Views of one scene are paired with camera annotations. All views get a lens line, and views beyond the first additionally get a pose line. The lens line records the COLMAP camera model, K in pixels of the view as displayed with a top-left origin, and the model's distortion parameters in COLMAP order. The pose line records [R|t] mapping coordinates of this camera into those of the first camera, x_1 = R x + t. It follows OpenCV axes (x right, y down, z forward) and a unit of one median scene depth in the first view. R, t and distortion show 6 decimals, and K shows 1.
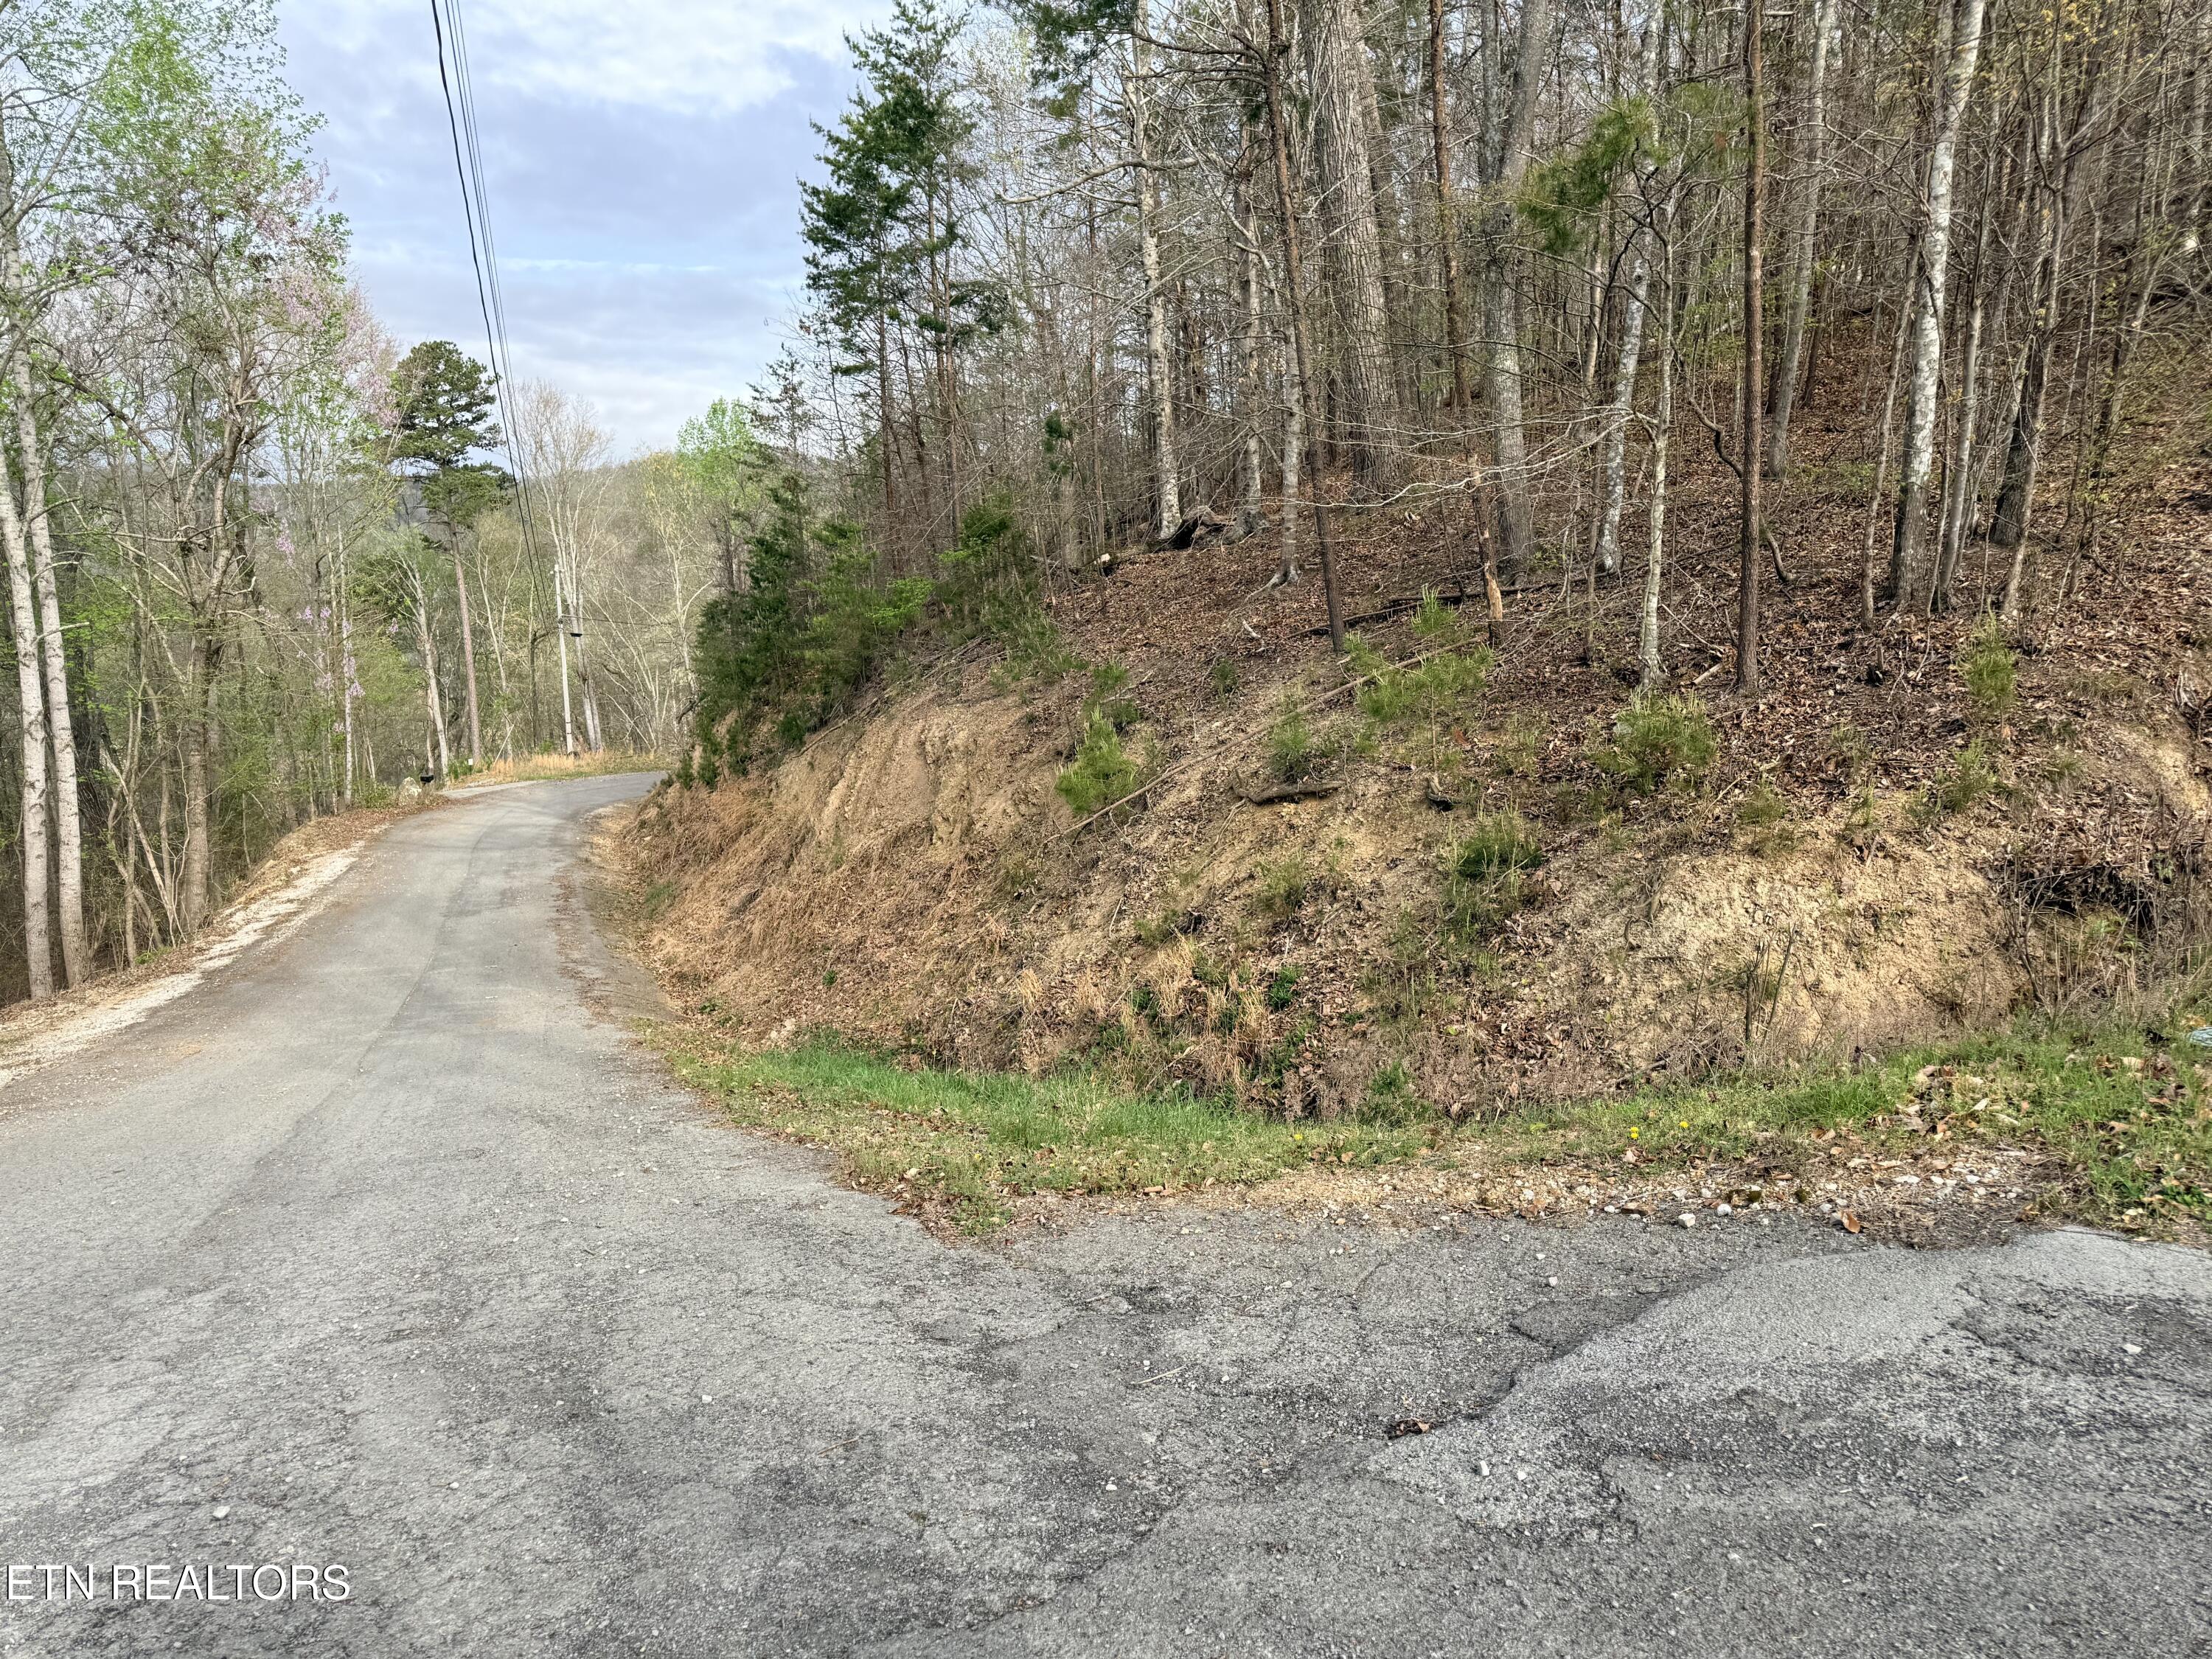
lens RADIAL K [[1556.7, 0, 1105.0], [0, 1556.7, 830.5], [0, 0, 1]] dist [0.081263, -0.094618]
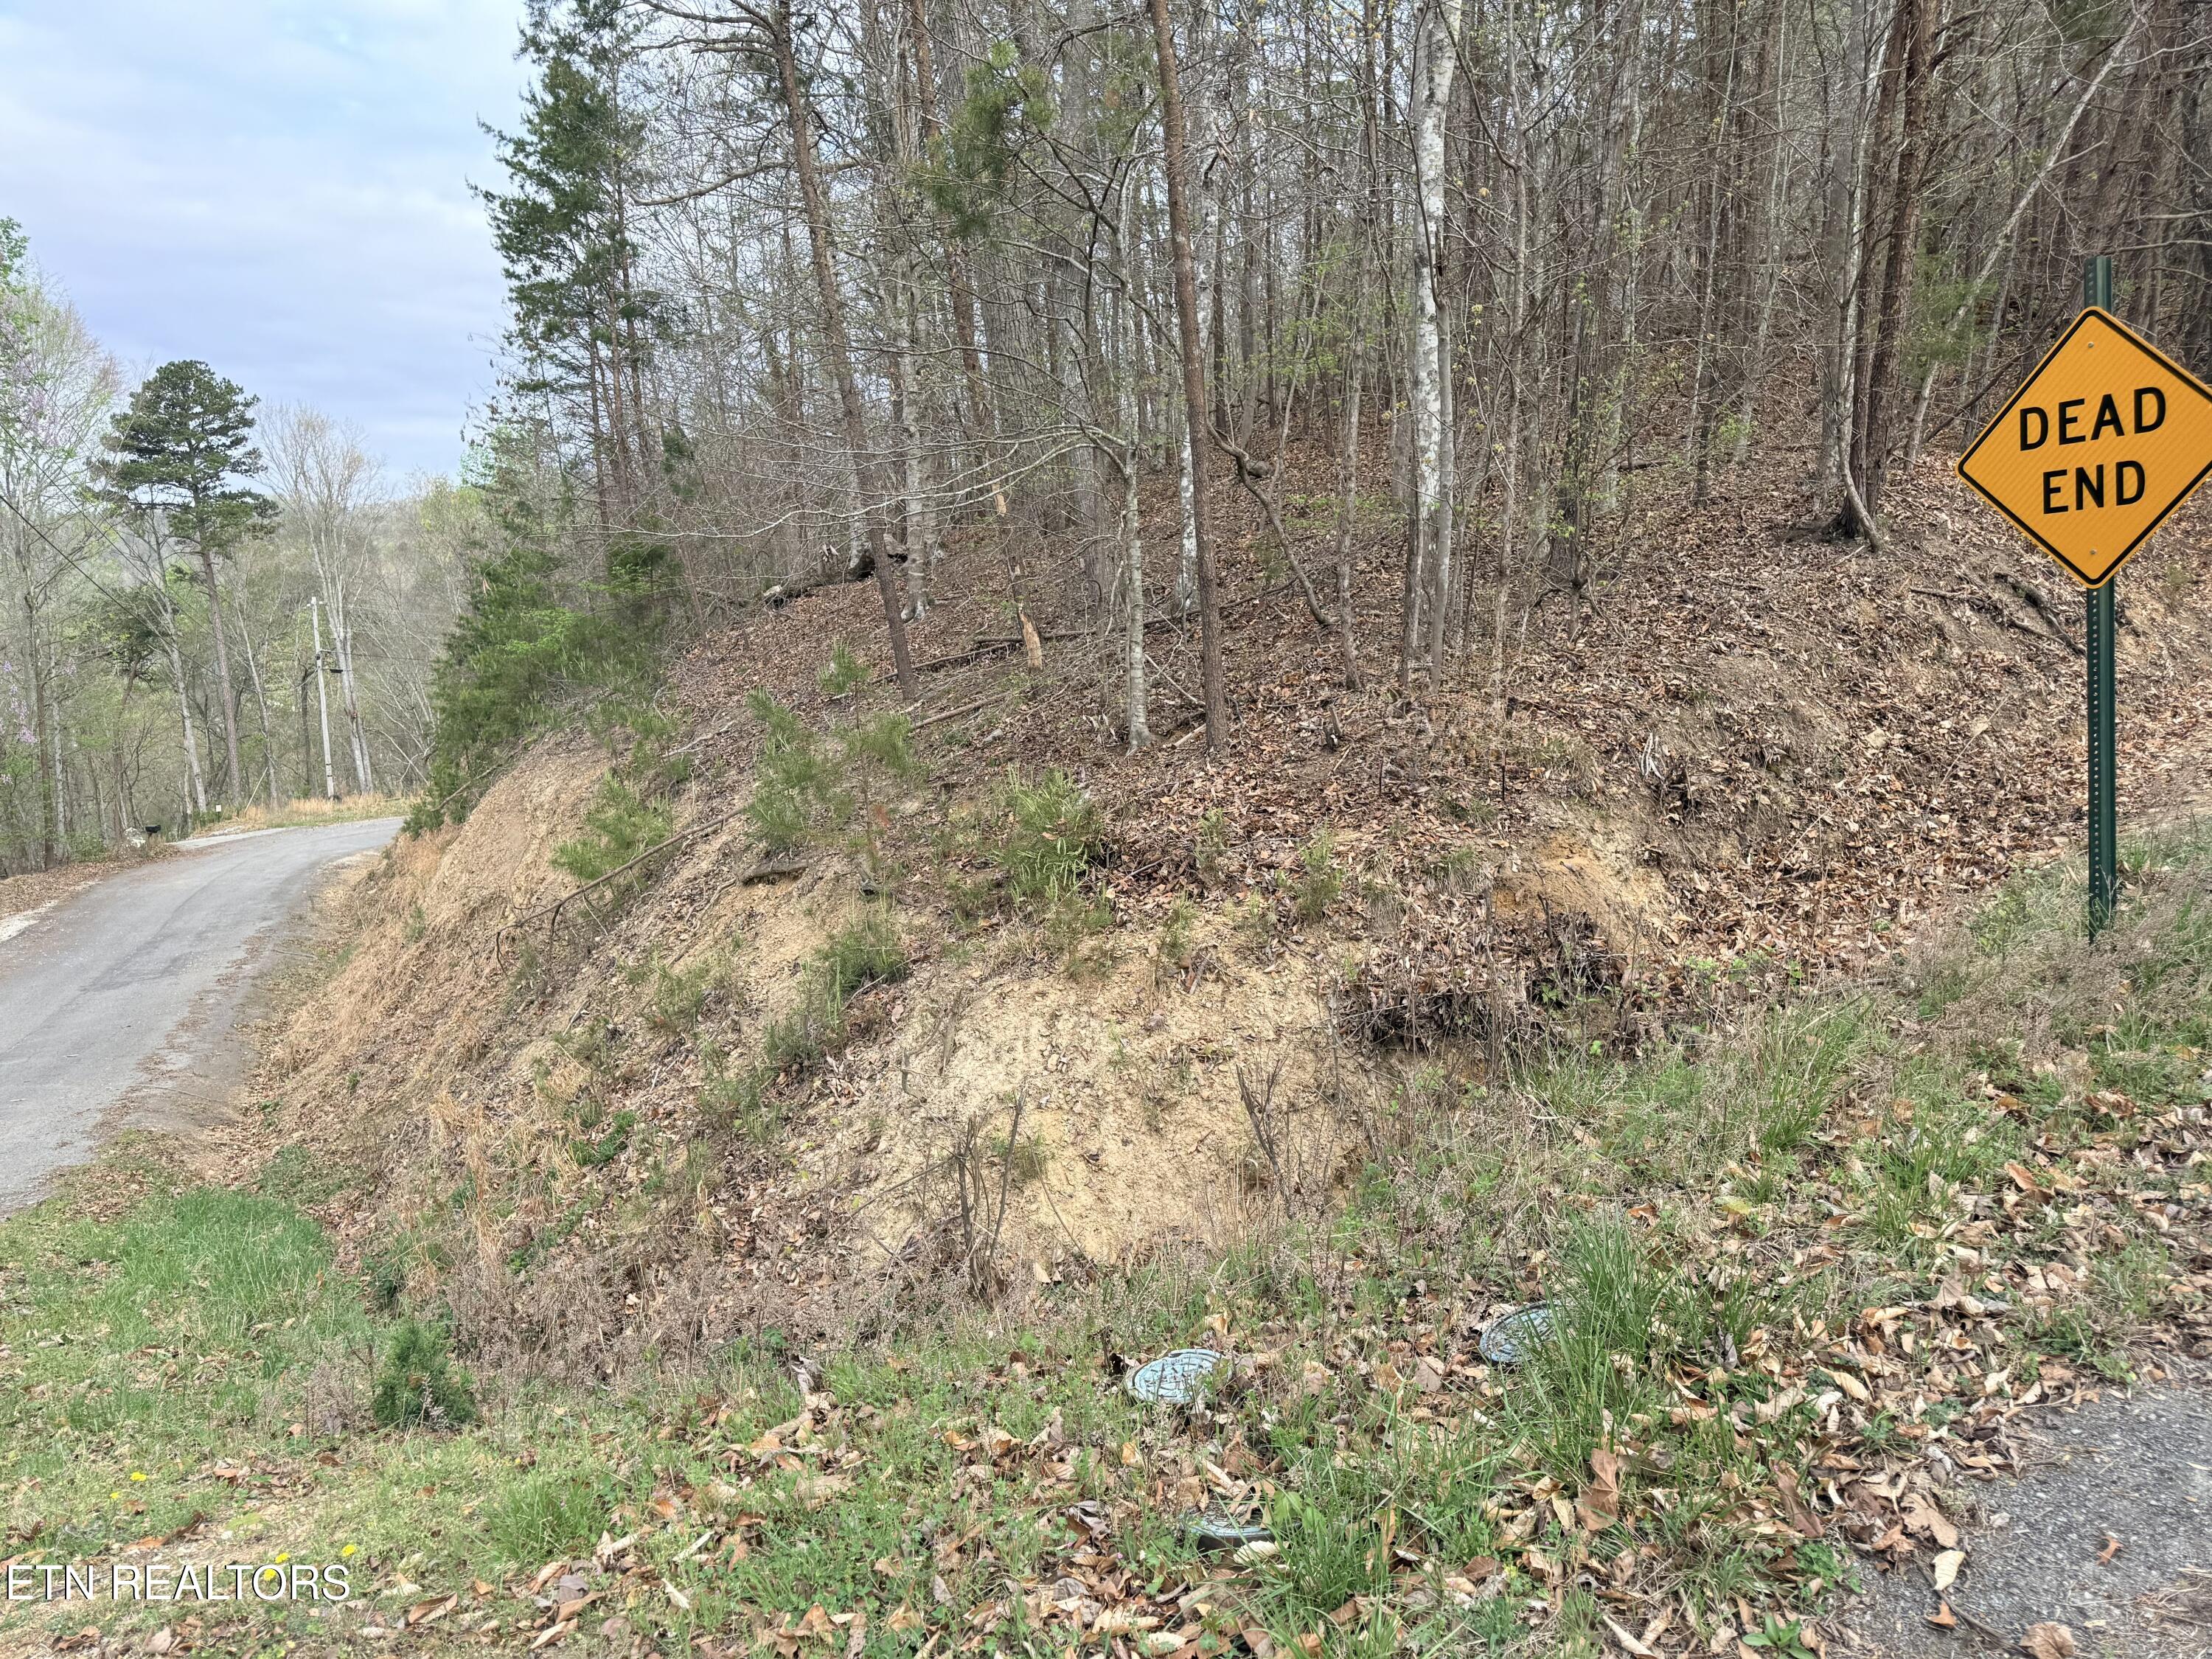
lens RADIAL K [[1556.7, 0, 1103.4], [0, 1556.7, 832.4], [0, 0, 1]] dist [0.081263, -0.094618]
pose [[0.996690, -0.016740, 0.079559, 0.239313], [0.018029, 0.999717, -0.015503, -0.029955], [-0.079277, 0.016886, 0.996710, 0.139607]]
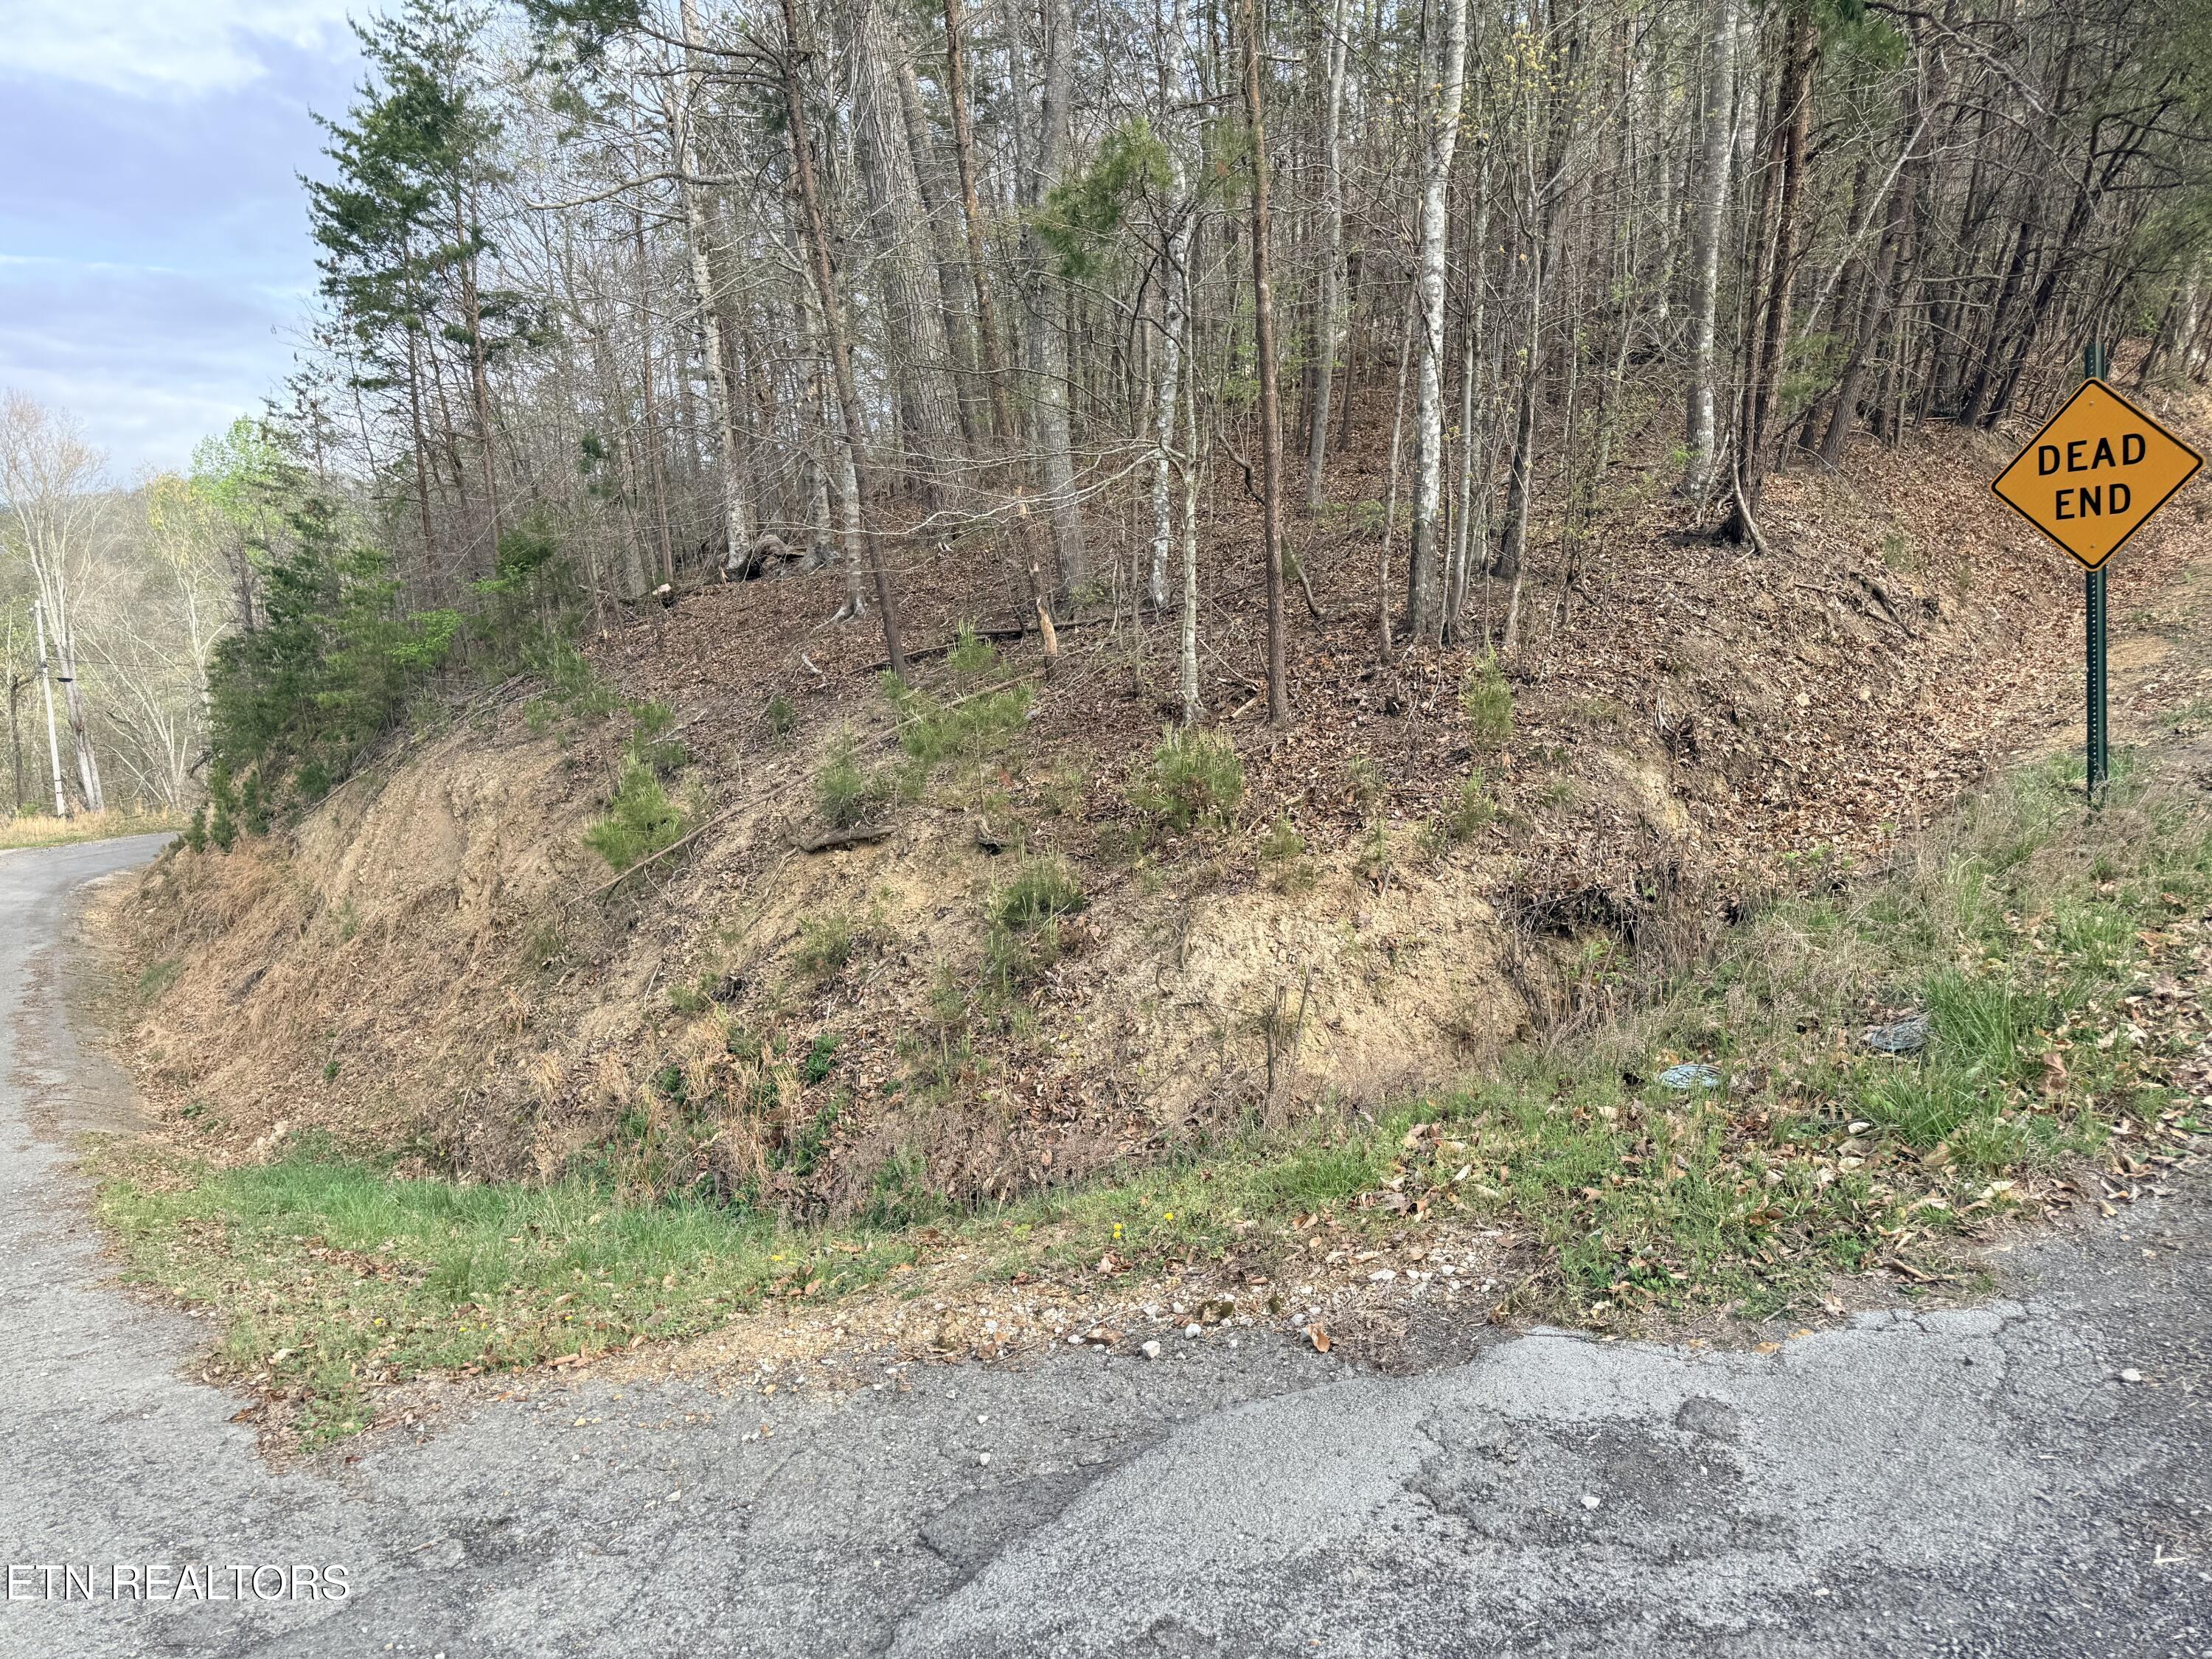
lens RADIAL K [[1556.7, 0, 1100.9], [0, 1556.7, 837.9], [0, 0, 1]] dist [0.081263, -0.094618]
pose [[0.970267, -0.040027, 0.238703, 0.047468], [0.044047, 0.998963, -0.011530, -0.007707], [-0.237994, 0.021702, 0.971024, 0.053258]]
